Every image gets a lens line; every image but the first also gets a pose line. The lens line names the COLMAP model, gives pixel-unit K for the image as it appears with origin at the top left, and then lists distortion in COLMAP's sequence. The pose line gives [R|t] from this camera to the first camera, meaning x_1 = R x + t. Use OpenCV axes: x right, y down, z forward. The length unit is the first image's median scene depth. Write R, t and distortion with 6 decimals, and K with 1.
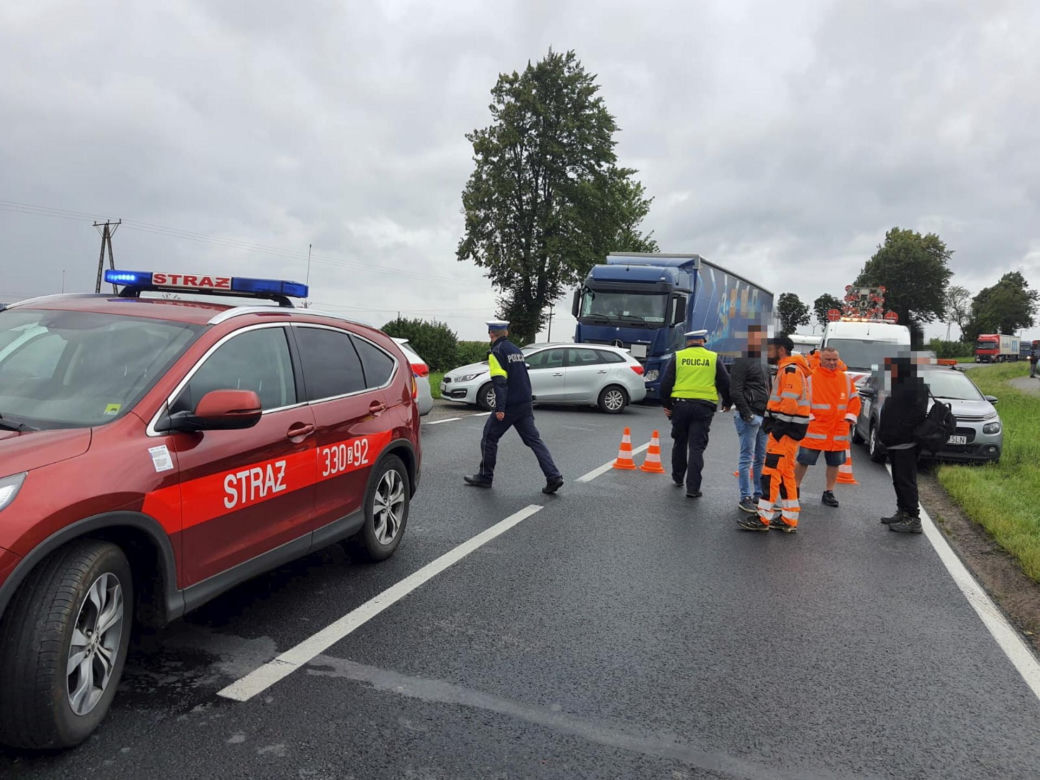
lens RADIAL K [[809.9, 0, 490.9], [0, 809.9, 349.4], [0, 0, 1]] dist [0.066488, -0.088305]
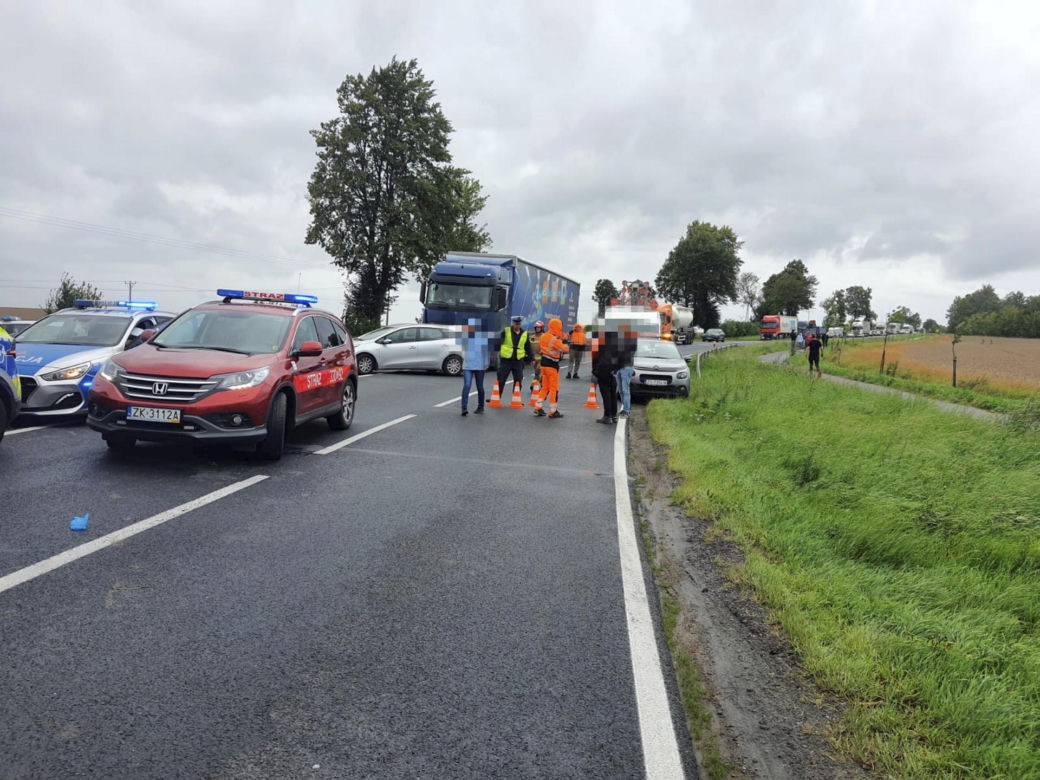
lens RADIAL K [[833.9, 0, 512.2], [0, 833.9, 390.4], [0, 0, 1]] dist [0.074404, -0.063140]
pose [[0.975231, -0.020066, 0.220276, -0.037975], [0.004282, 0.997402, 0.071903, 0.001903], [-0.221147, -0.069179, 0.972784, -0.236765]]
